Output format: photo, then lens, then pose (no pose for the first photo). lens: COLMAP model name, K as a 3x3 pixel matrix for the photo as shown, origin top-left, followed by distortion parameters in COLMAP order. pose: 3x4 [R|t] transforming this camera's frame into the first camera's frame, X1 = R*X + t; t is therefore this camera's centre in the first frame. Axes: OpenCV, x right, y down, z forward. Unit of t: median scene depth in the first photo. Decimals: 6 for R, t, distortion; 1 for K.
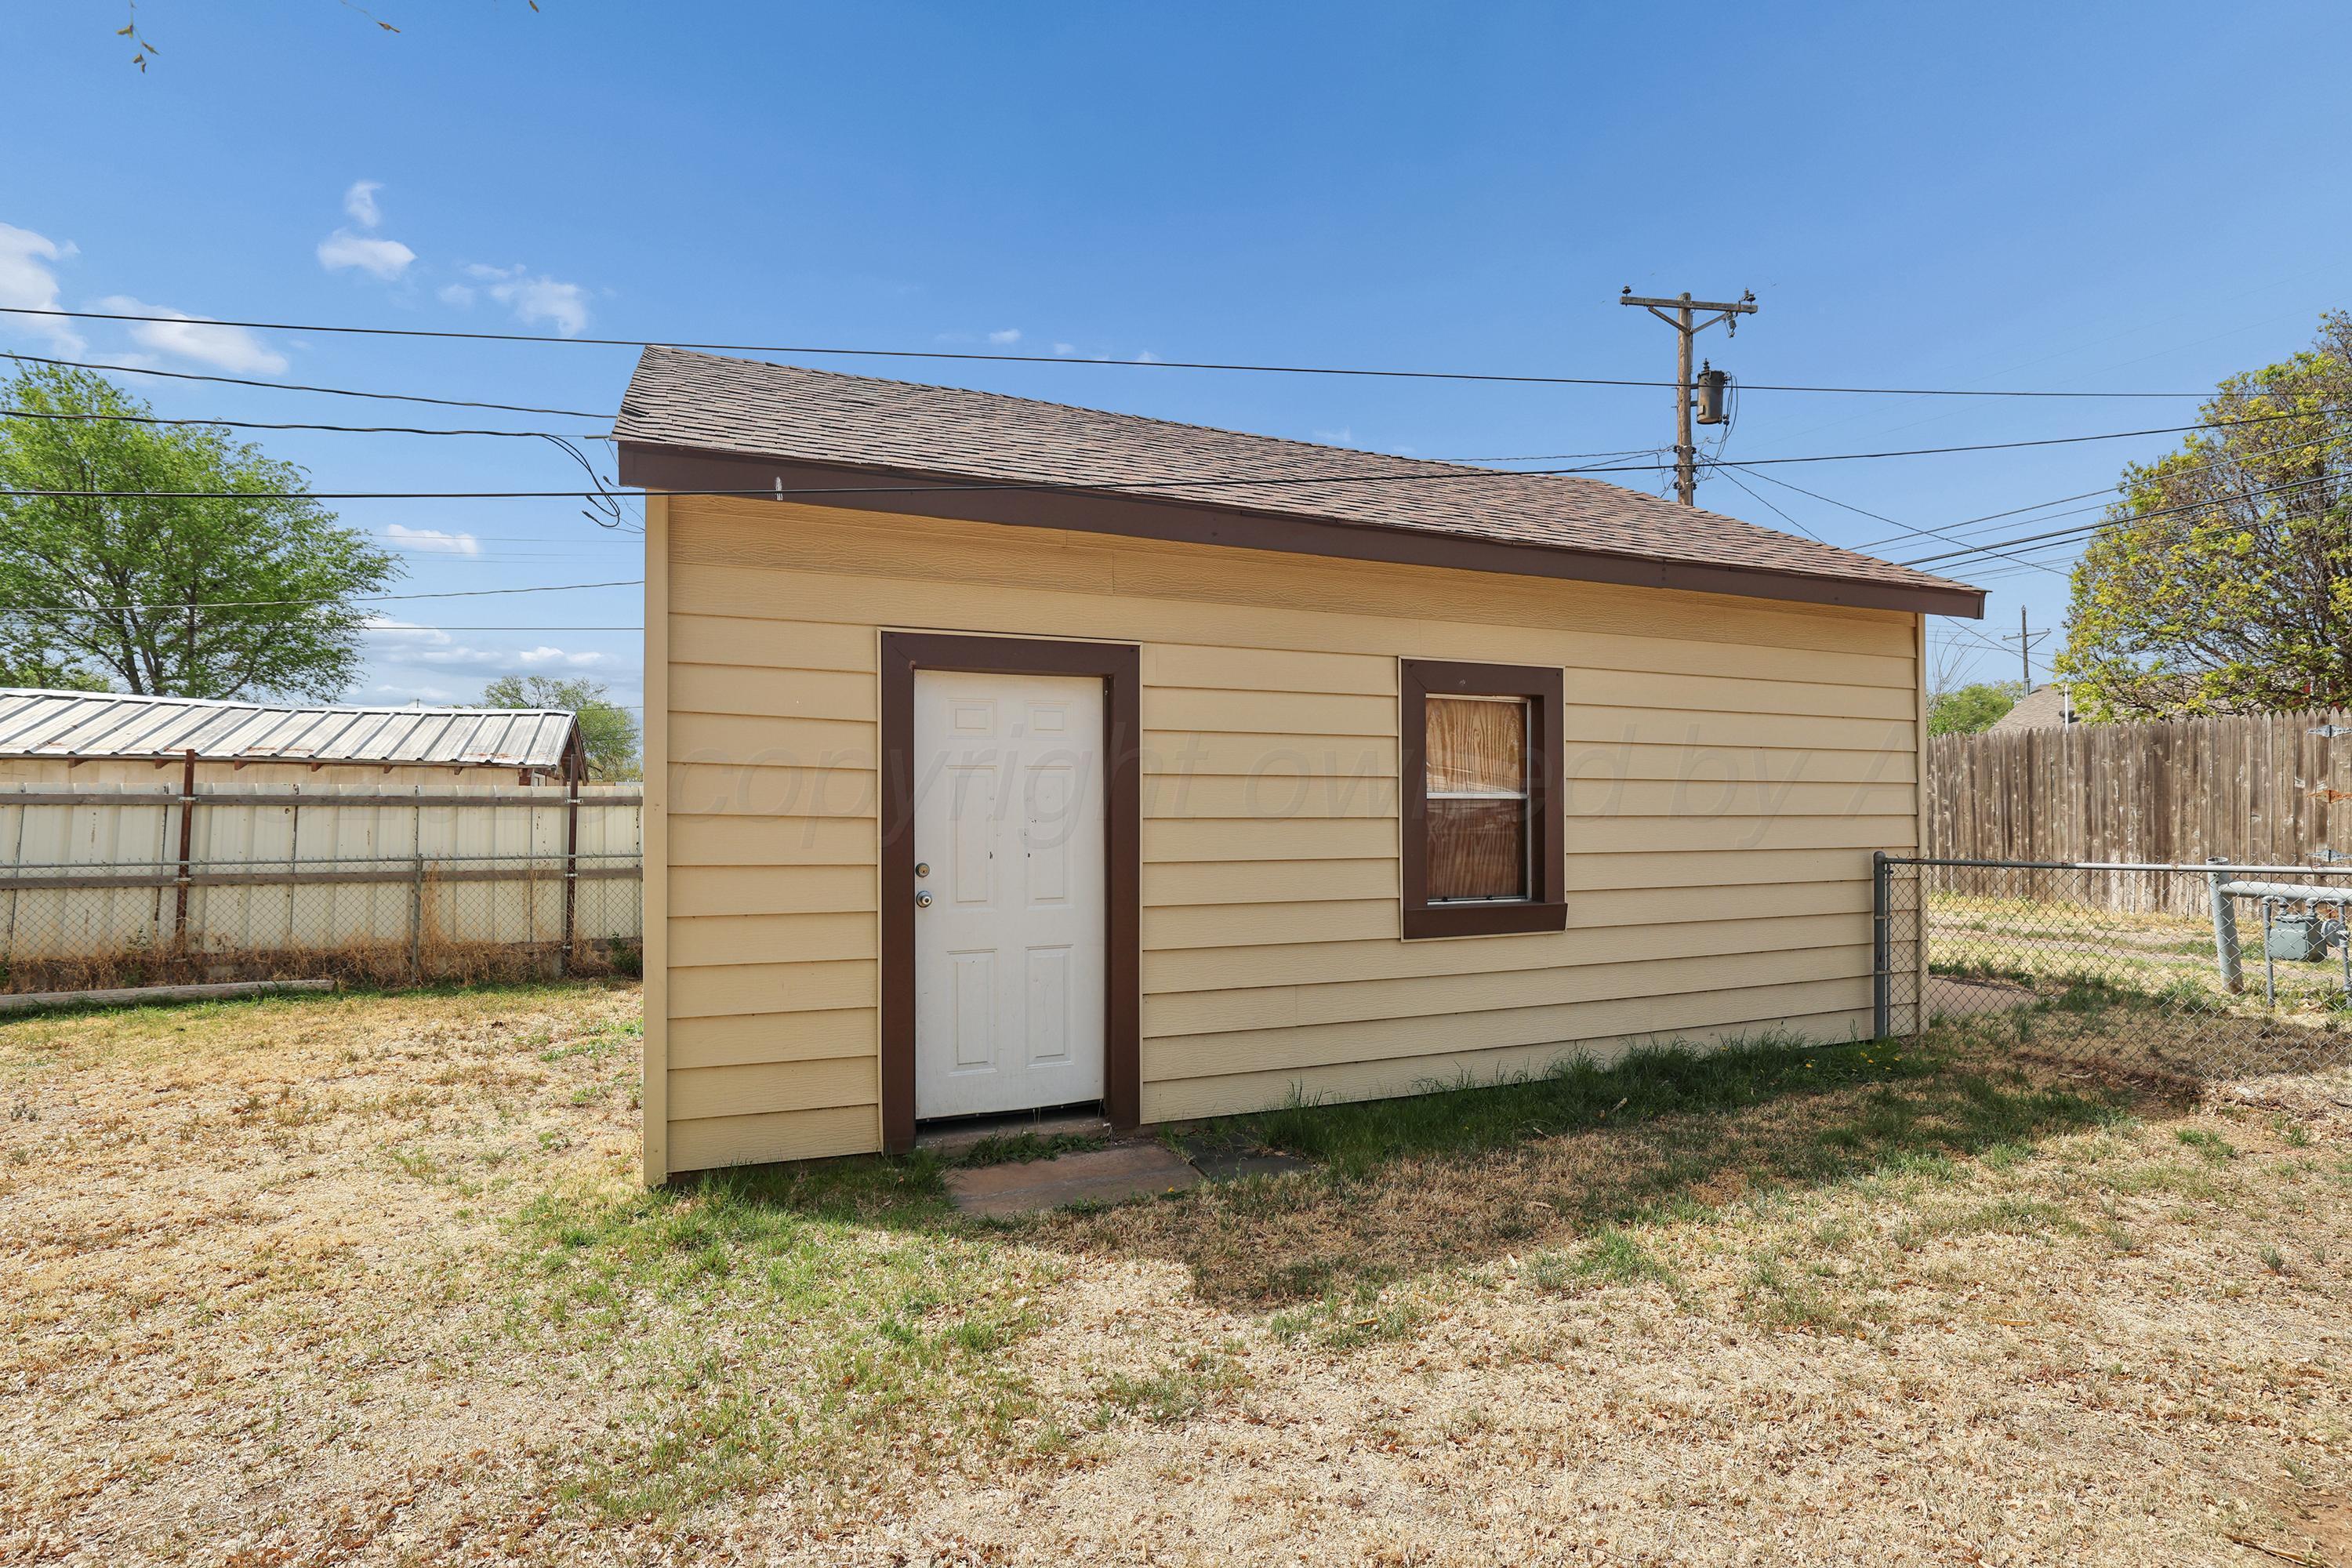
lens RADIAL K [[1143.5, 0, 1176.0], [0, 1143.5, 784.0], [0, 0, 1]] dist [-0.012664, 0.000516]
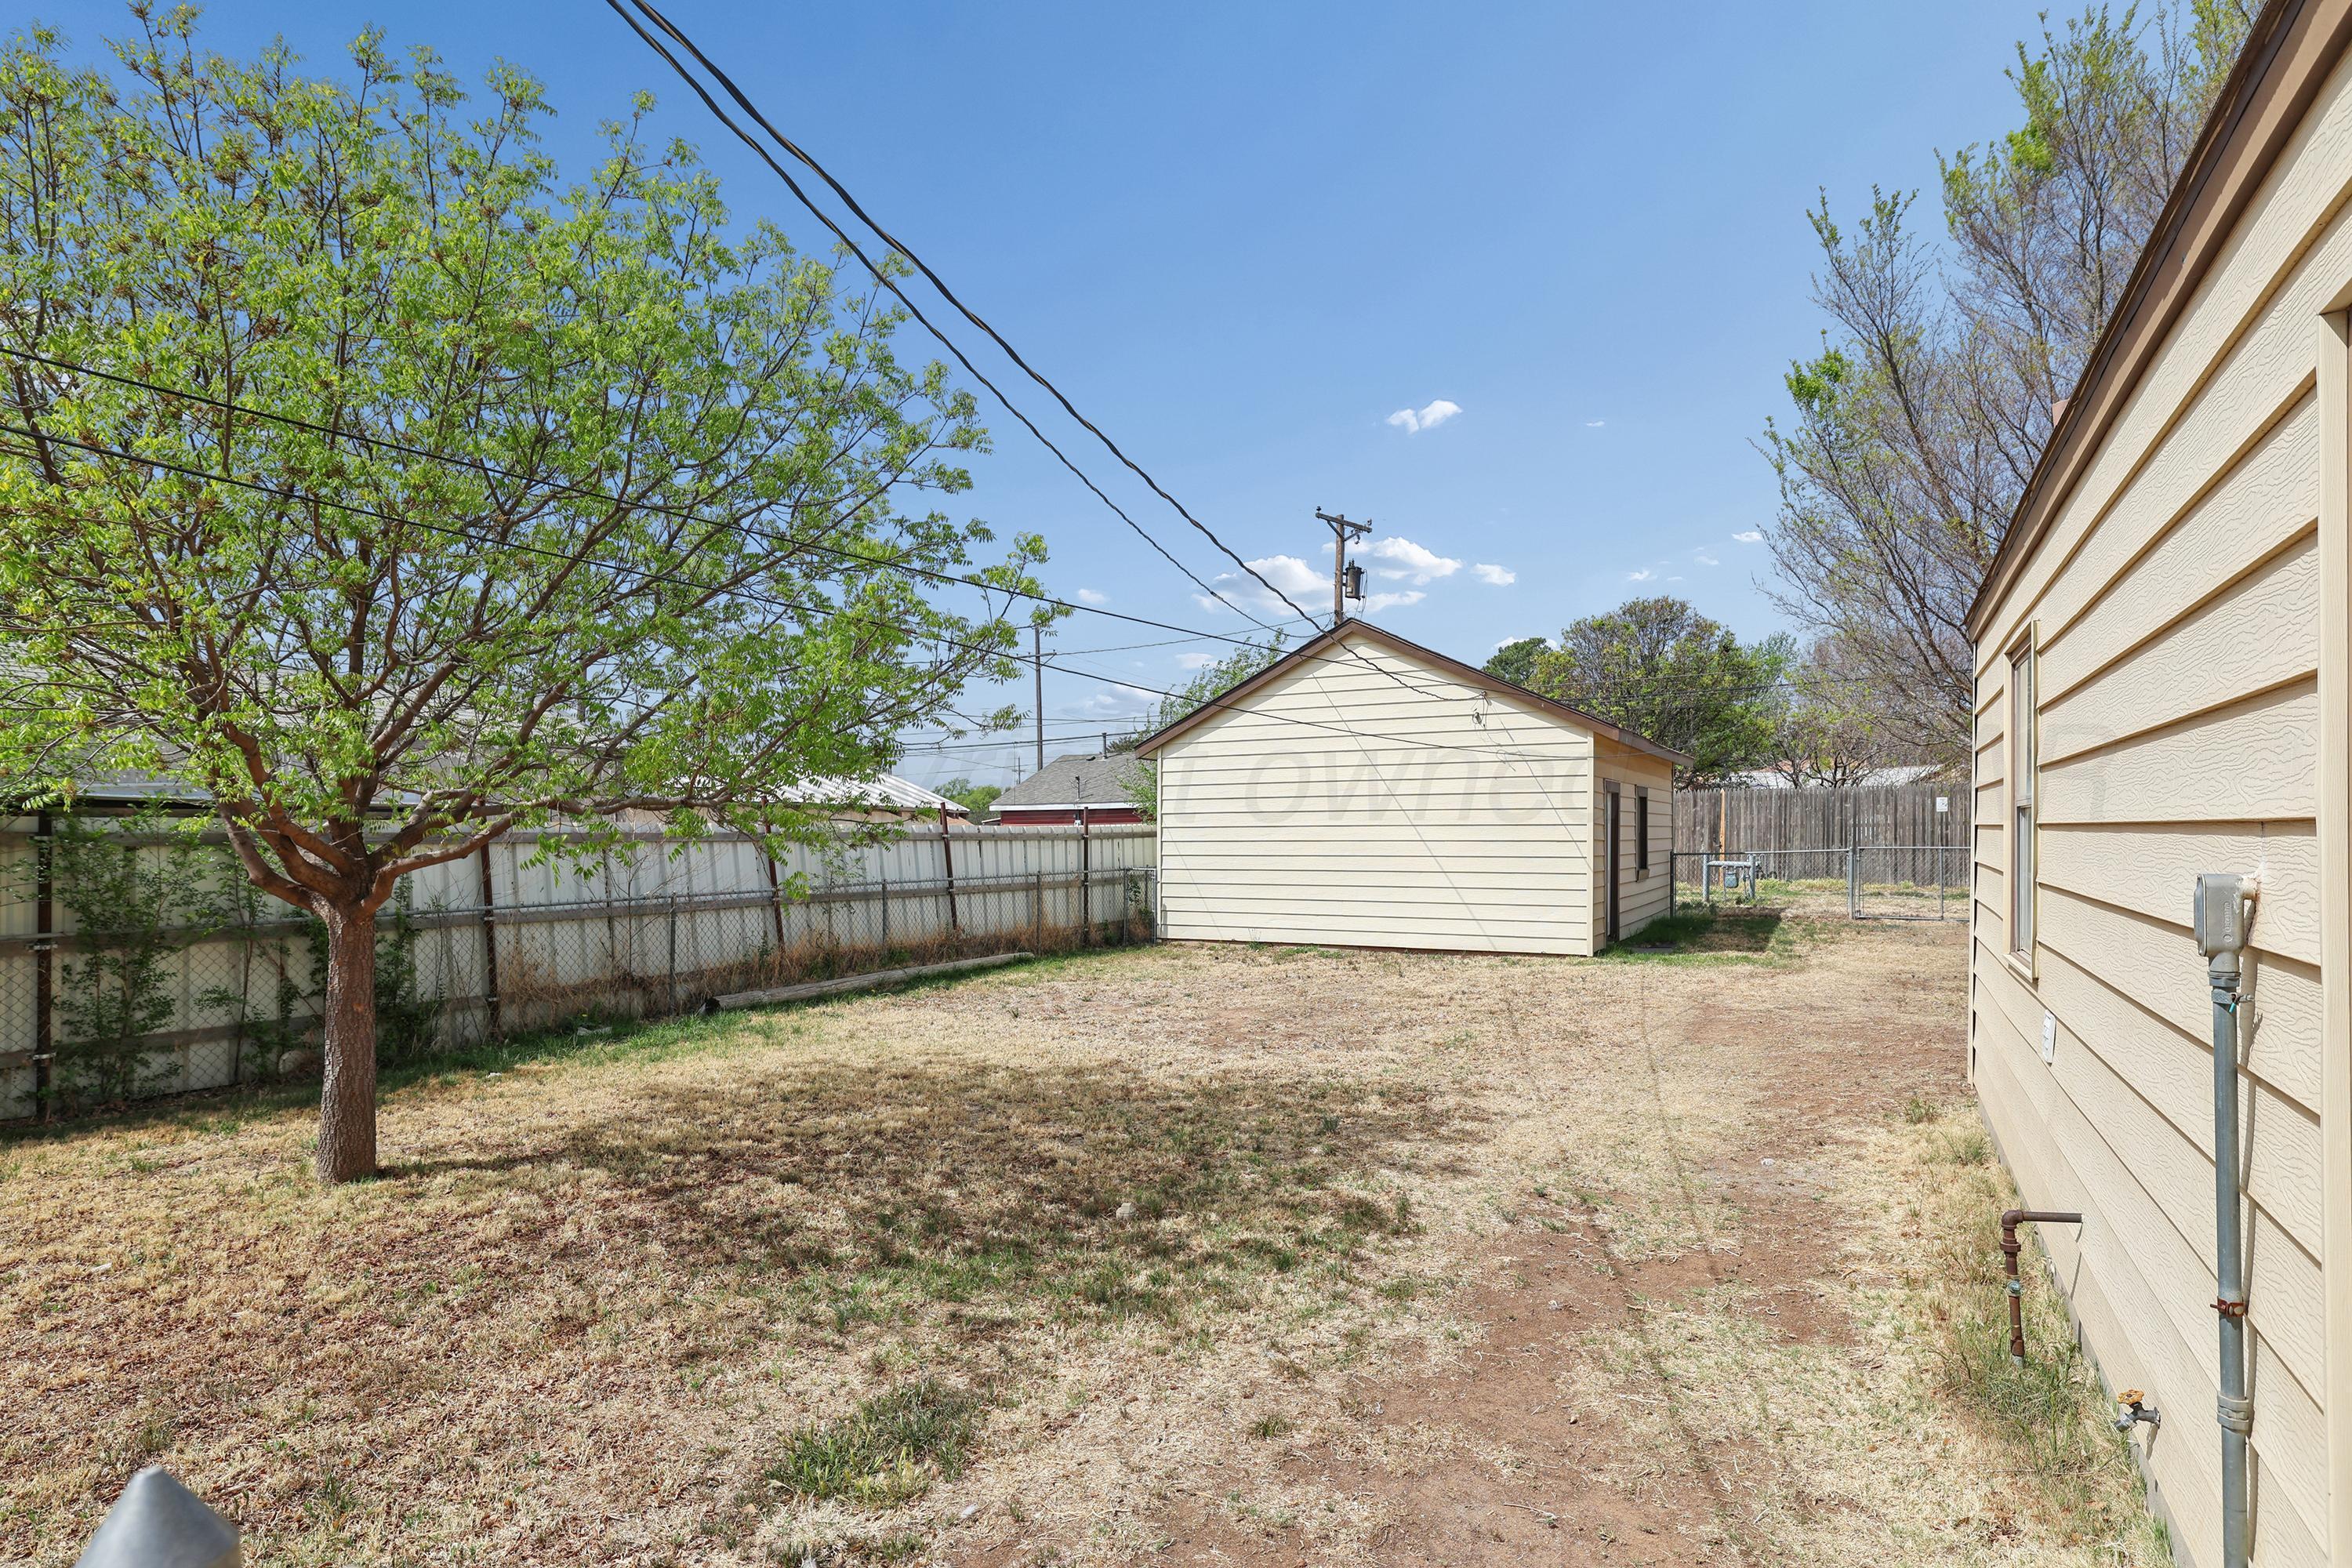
lens RADIAL K [[1299.5, 0, 1177.0], [0, 1299.5, 816.3], [0, 0, 1]] dist [0.000172, -0.000180]
pose [[0.770276, 0.002461, 0.637706, -1.821132], [-0.004358, 0.999990, 0.001406, -0.018206], [-0.637696, -0.003862, 0.770279, -0.530910]]
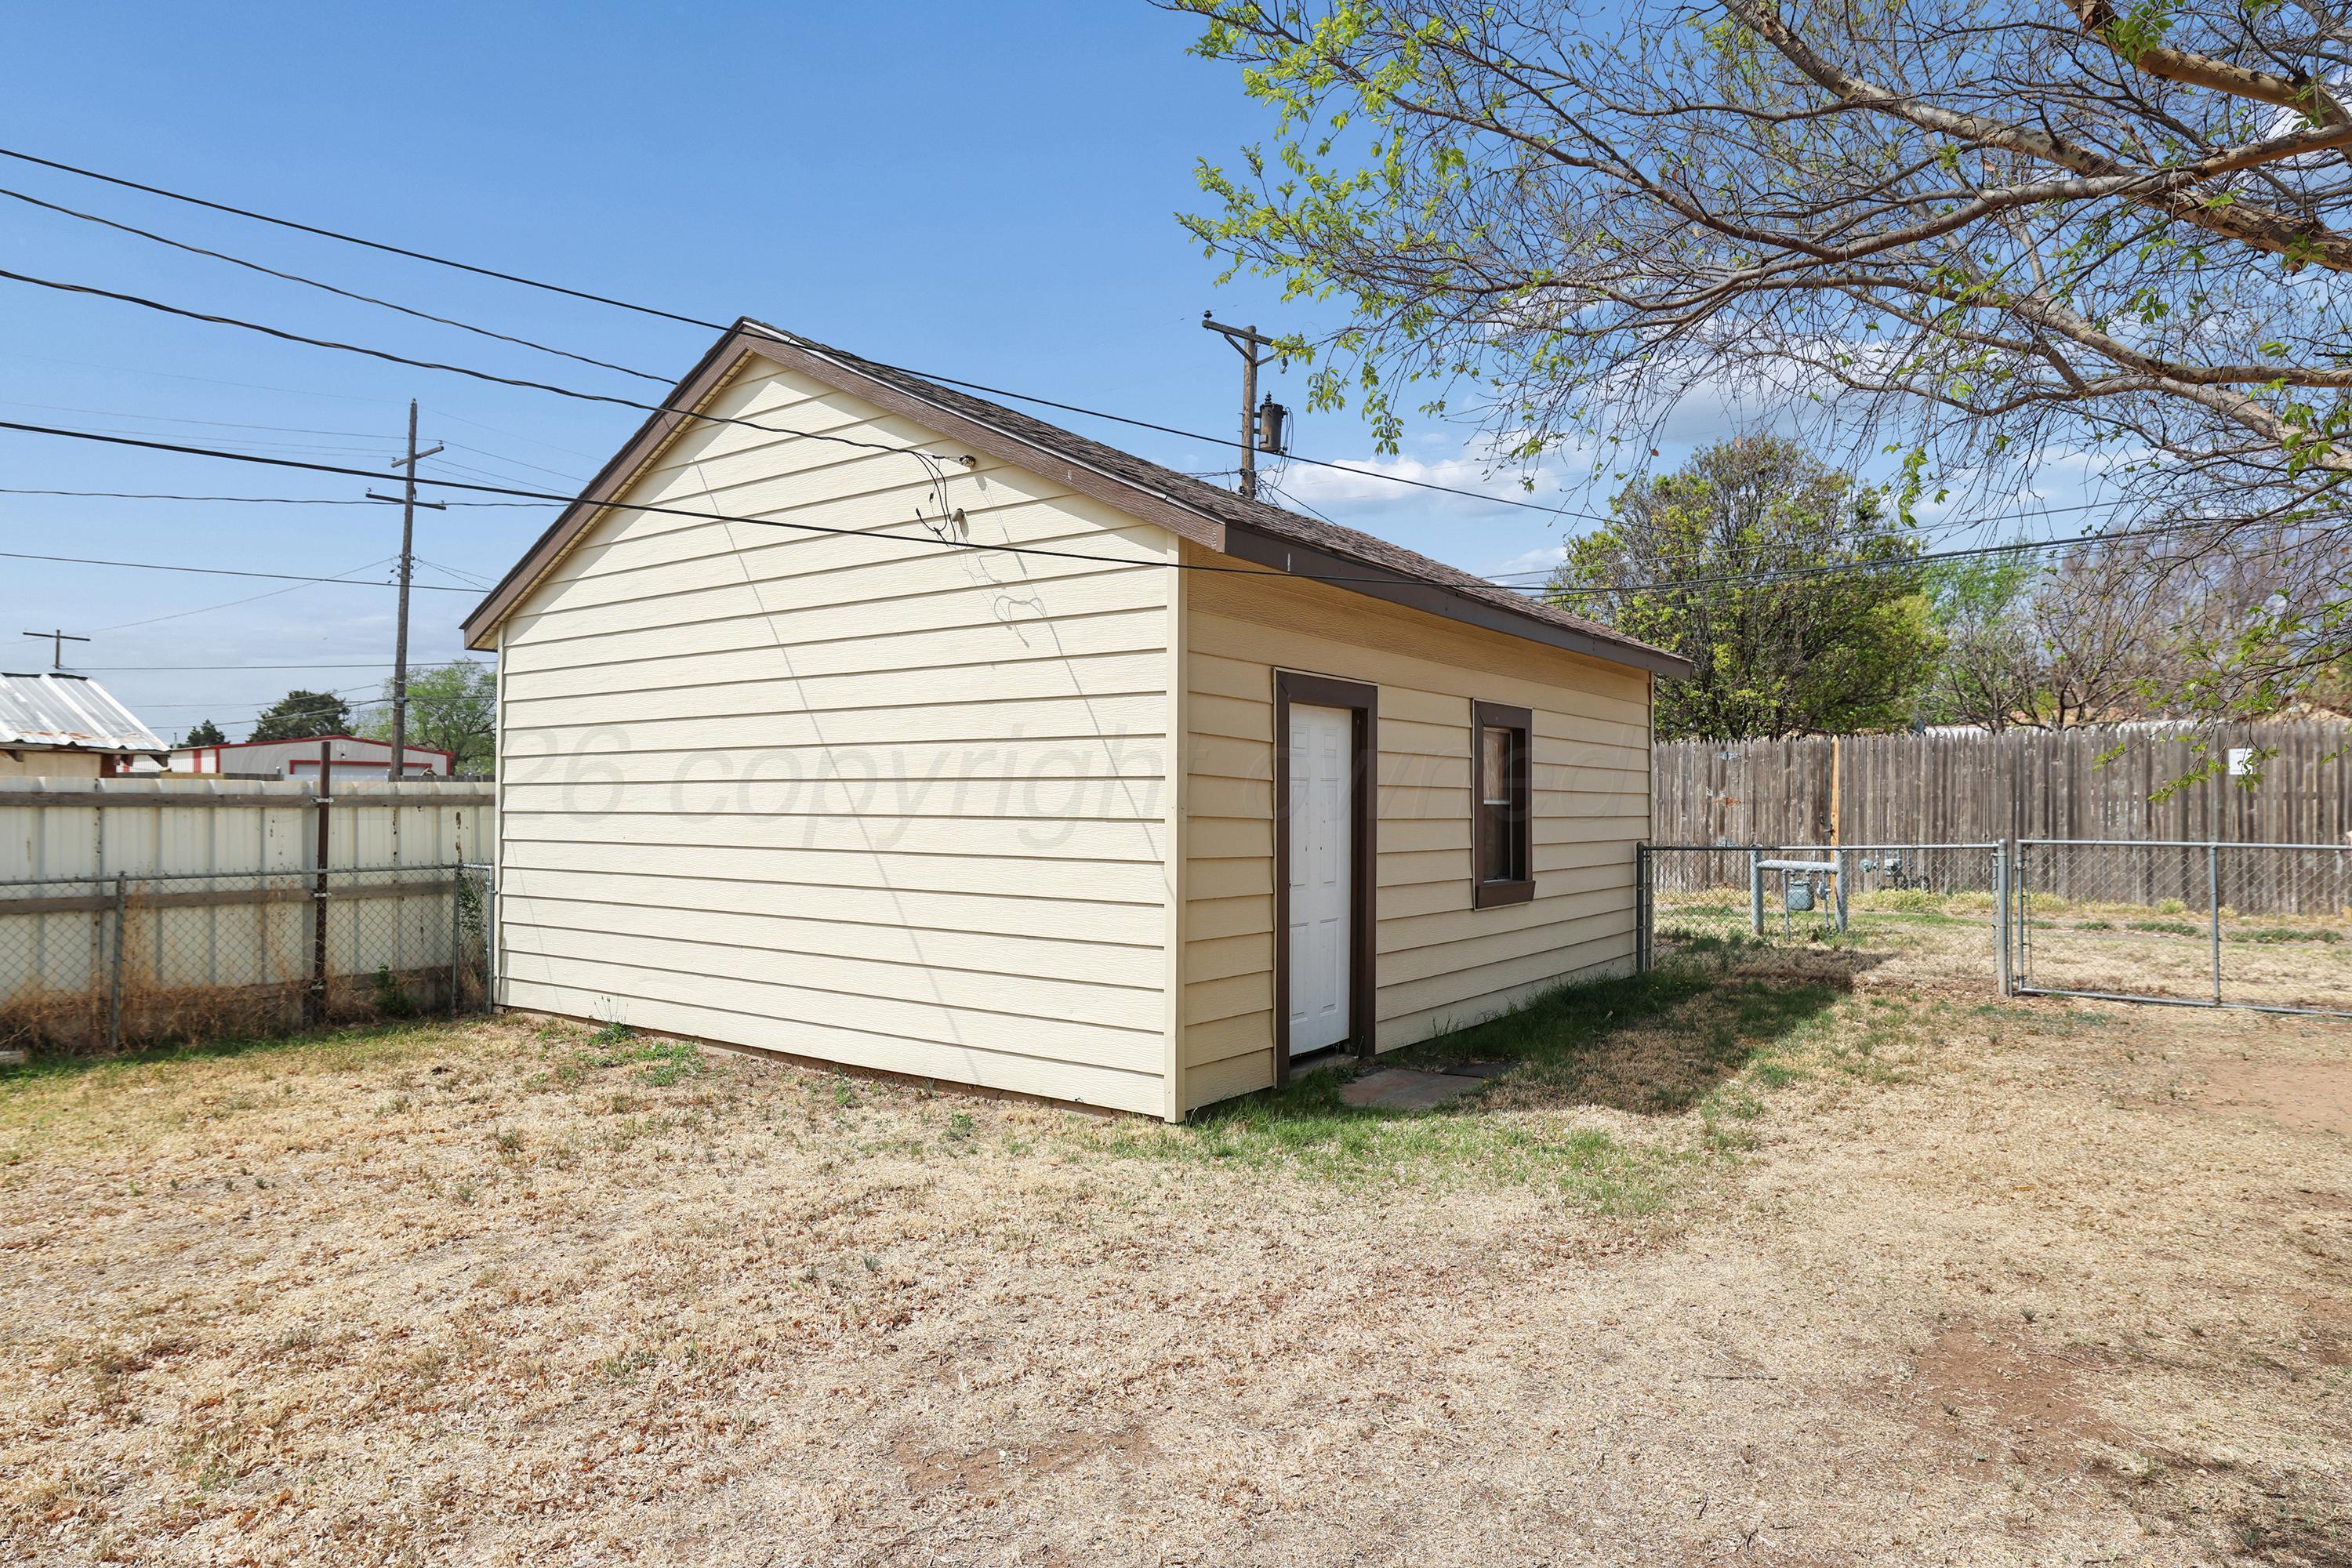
lens RADIAL K [[1355.1, 0, 1176.0], [0, 1355.1, 784.0], [0, 0, 1]] dist [0.004679, 0.002158]
pose [[0.854889, 0.010725, 0.518699, -0.545747], [-0.012589, 0.999921, 0.000072, -0.003956], [-0.518658, -0.006591, 0.854957, -0.105114]]
